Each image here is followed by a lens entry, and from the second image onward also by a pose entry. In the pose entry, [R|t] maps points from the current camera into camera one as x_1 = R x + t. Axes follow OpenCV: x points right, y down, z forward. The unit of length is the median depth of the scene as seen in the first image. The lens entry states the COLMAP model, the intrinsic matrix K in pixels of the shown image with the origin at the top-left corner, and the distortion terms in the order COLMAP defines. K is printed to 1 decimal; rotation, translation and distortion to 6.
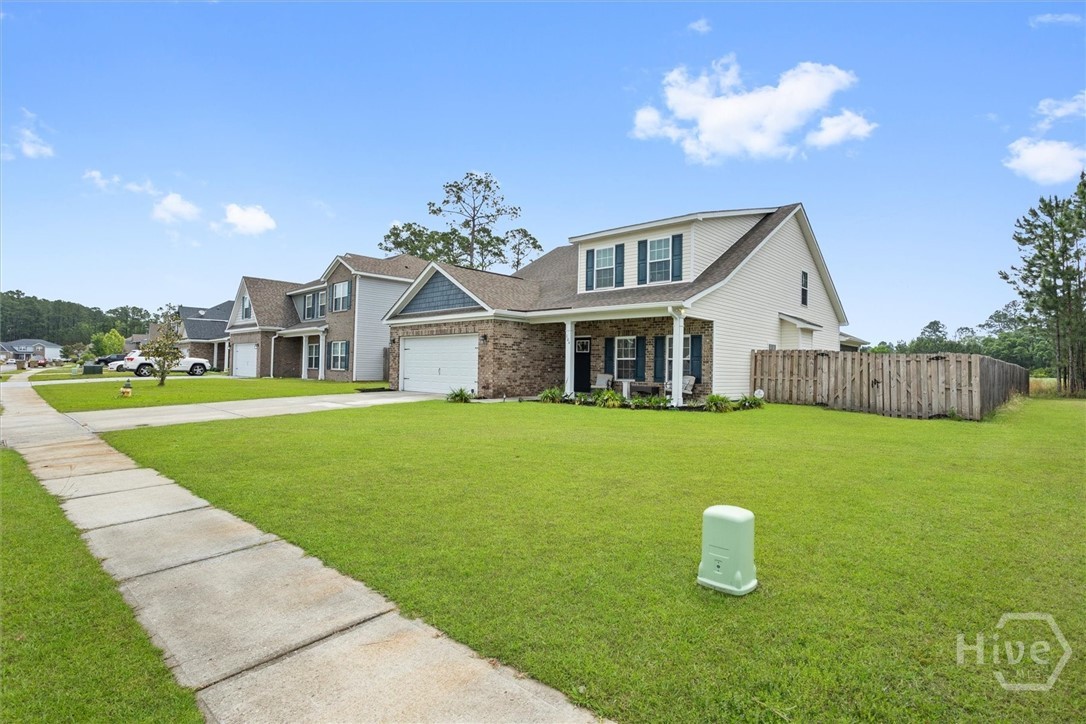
lens RADIAL K [[548.9, 0, 536.1], [0, 548.9, 354.1], [0, 0, 1]] dist [-0.000914, 0.002151]
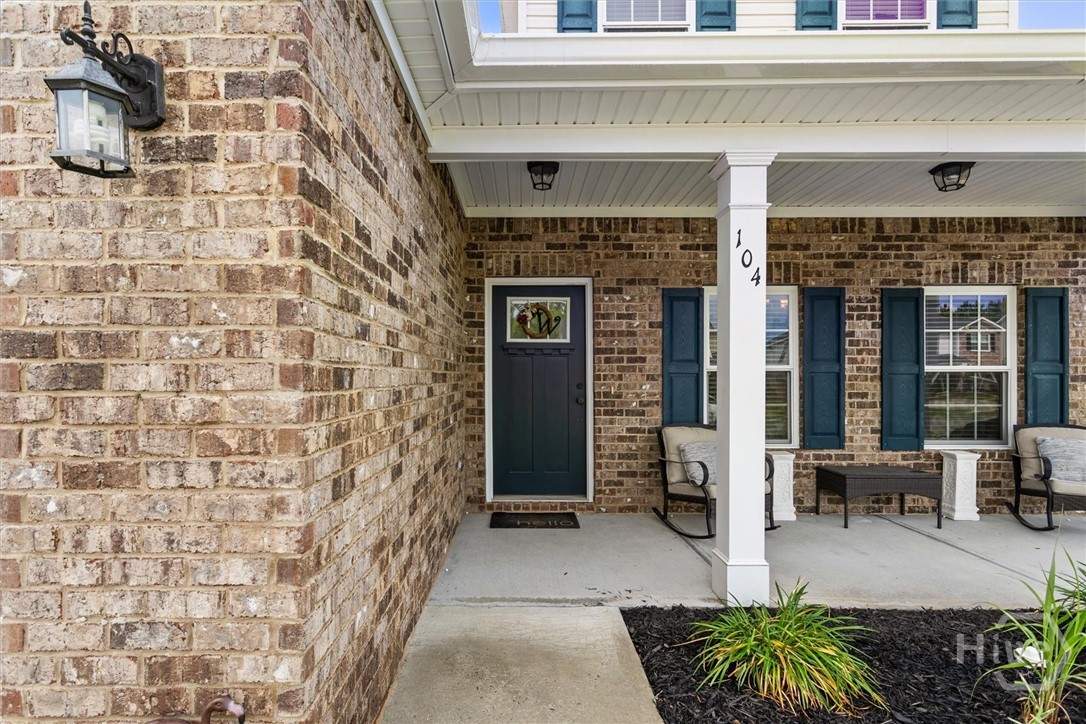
lens RADIAL K [[548.9, 0, 534.6], [0, 548.9, 368.7], [0, 0, 1]] dist [-0.000914, 0.002151]
pose [[0.726676, -0.014474, 0.686828, -0.105071], [-0.005069, 0.999638, 0.026429, 0.002403], [-0.686962, -0.022687, 0.726339, 0.892054]]
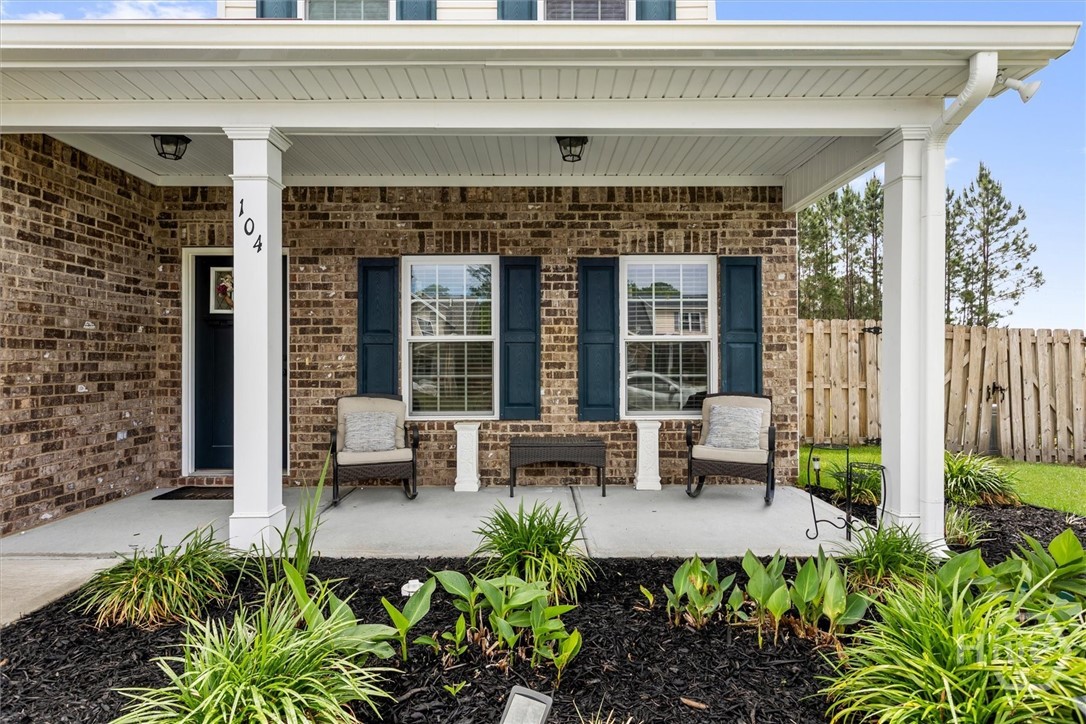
lens RADIAL K [[595.5, 0, 537.9], [0, 595.5, 351.3], [0, 0, 1]] dist [-0.004449, -0.000613]
pose [[0.716398, -0.005852, 0.697667, -0.010772], [-0.001763, 0.999946, 0.010197, 0.012212], [-0.697690, -0.008535, 0.716349, 0.774766]]
